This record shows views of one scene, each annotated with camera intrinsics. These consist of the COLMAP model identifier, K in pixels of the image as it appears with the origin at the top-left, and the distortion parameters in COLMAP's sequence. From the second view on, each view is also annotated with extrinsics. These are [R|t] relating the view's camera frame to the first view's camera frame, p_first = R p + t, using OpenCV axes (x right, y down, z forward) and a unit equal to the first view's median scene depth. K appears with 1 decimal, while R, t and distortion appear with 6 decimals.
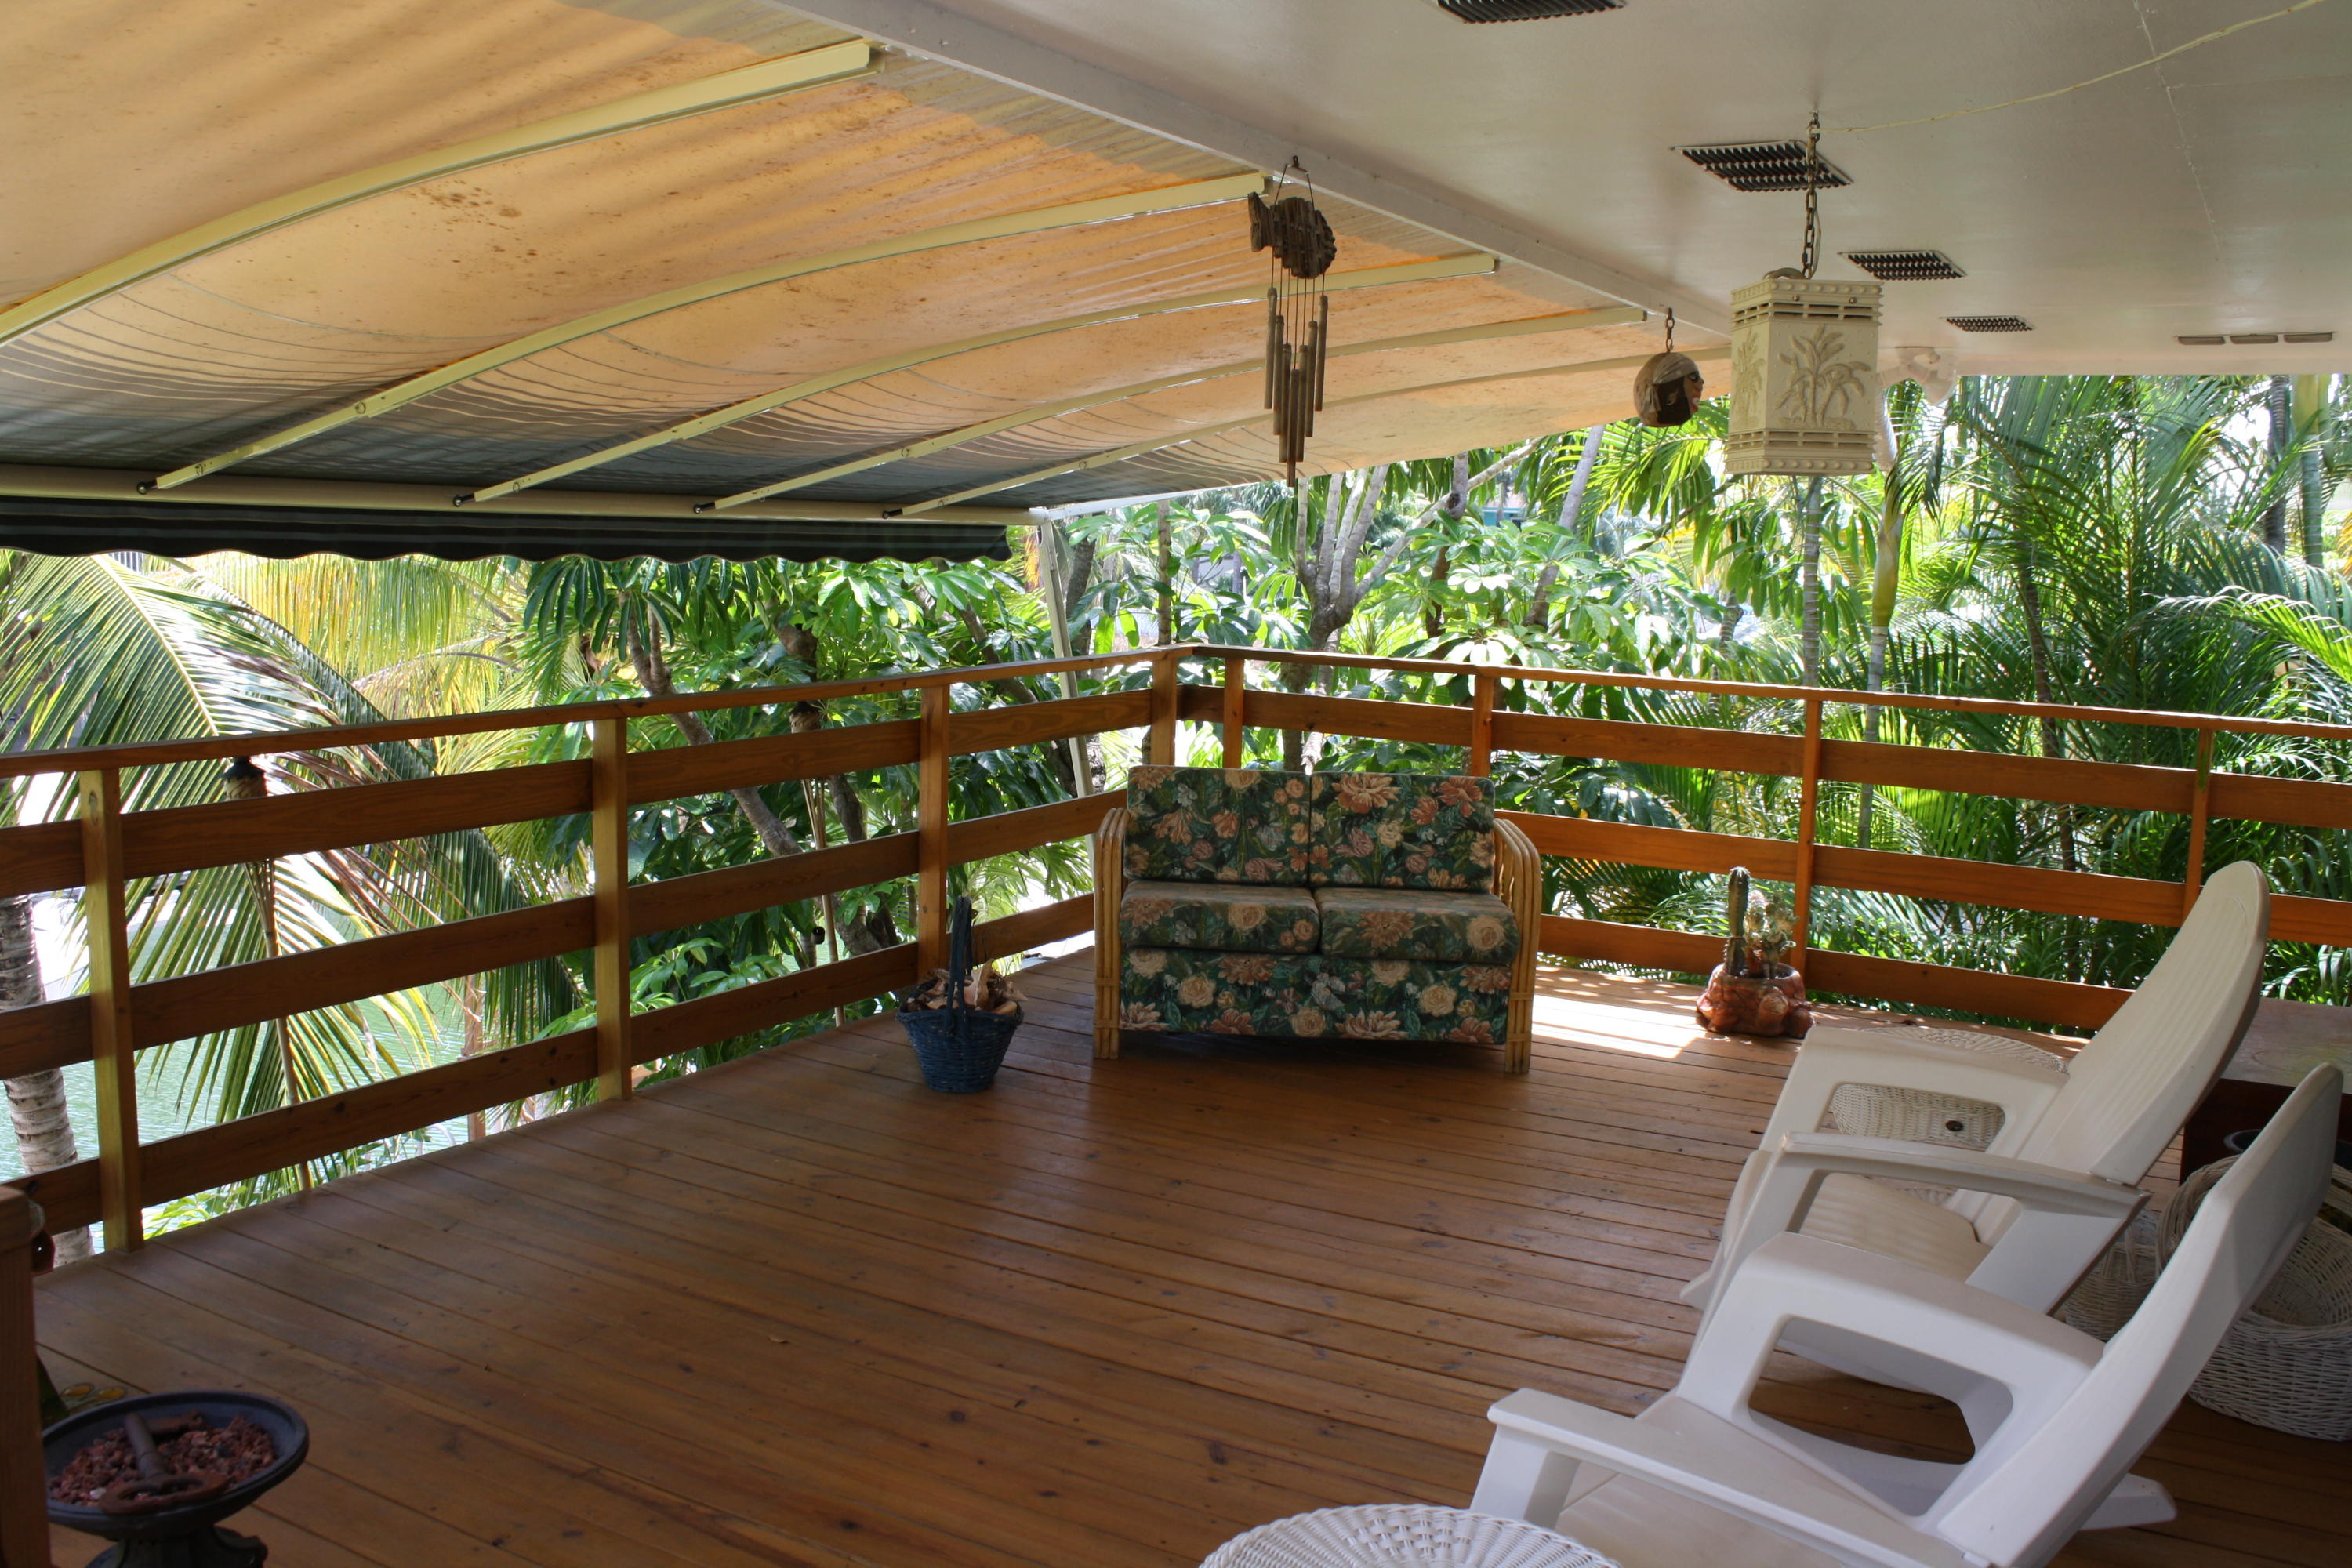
lens RADIAL K [[2068.7, 0, 1176.0], [0, 2068.7, 784.1], [0, 0, 1]] dist [-0.011455, -0.001820]
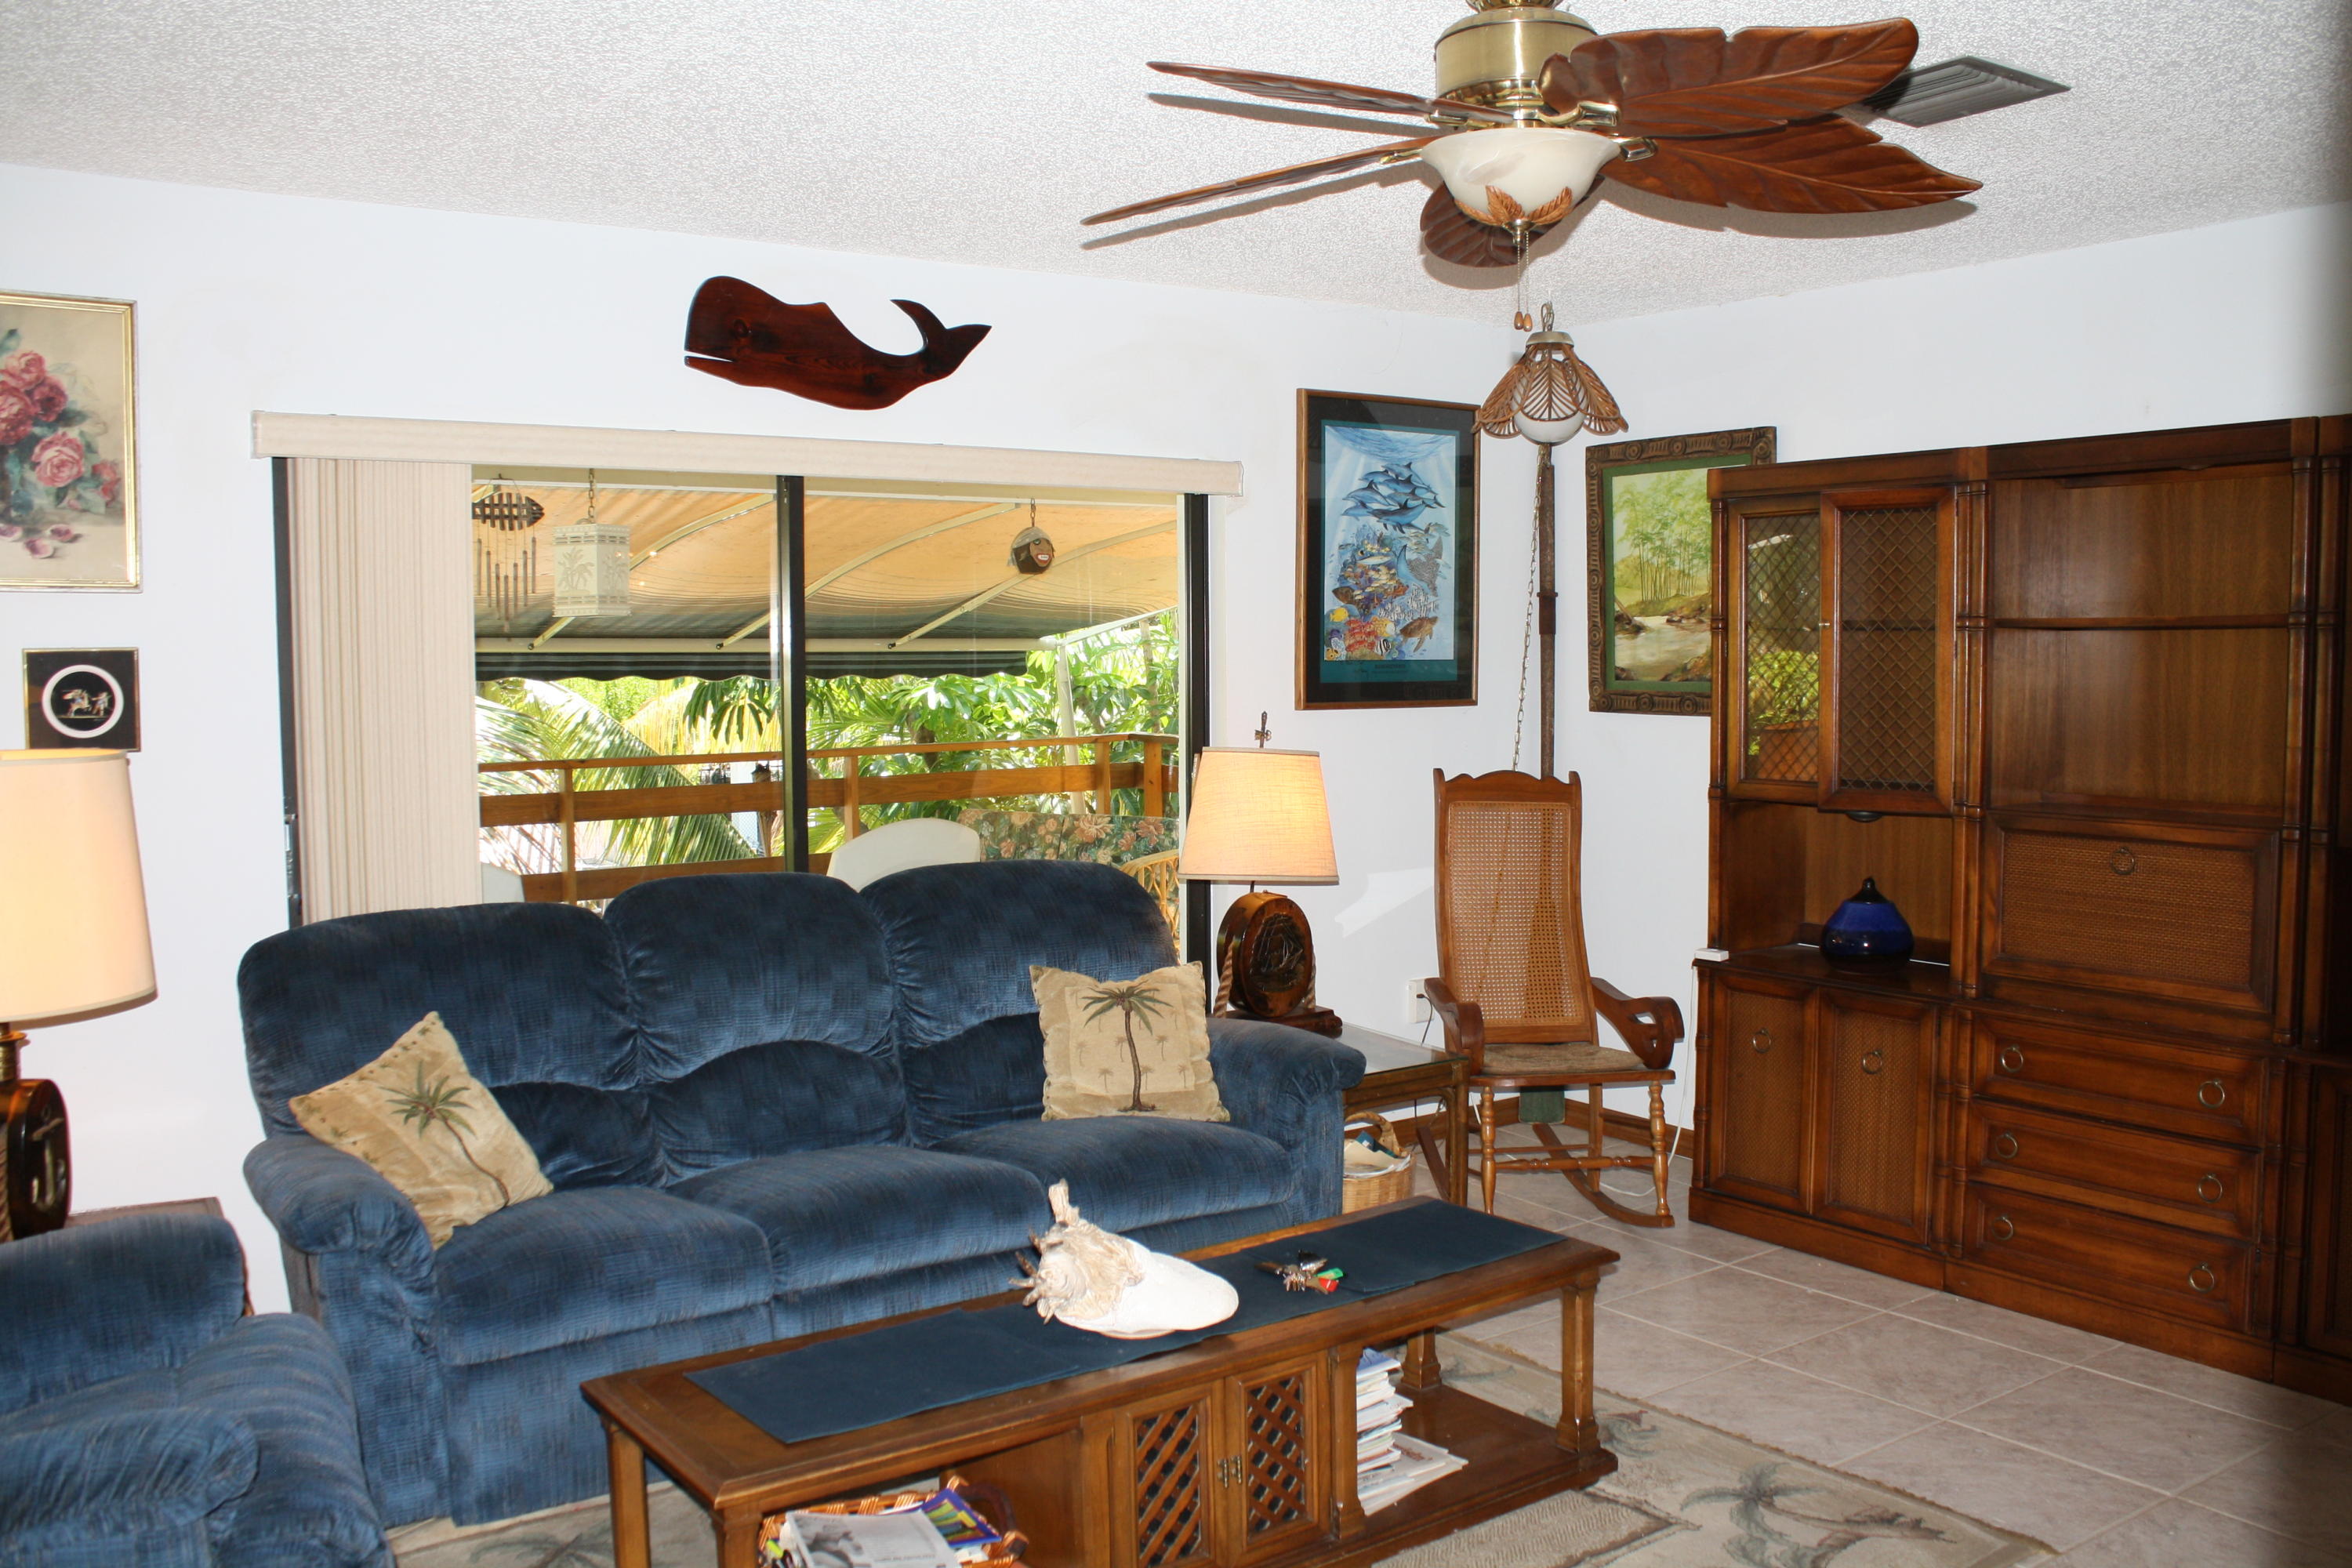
lens RADIAL K [[2068.7, 0, 1176.0], [0, 2068.7, 784.8], [0, 0, 1]] dist [-0.011455, -0.001820]
pose [[0.897690, -0.001520, -0.440624, 0.775243], [-0.025785, 0.998099, -0.055974, 0.053061], [0.439872, 0.061609, 0.895945, -0.261283]]
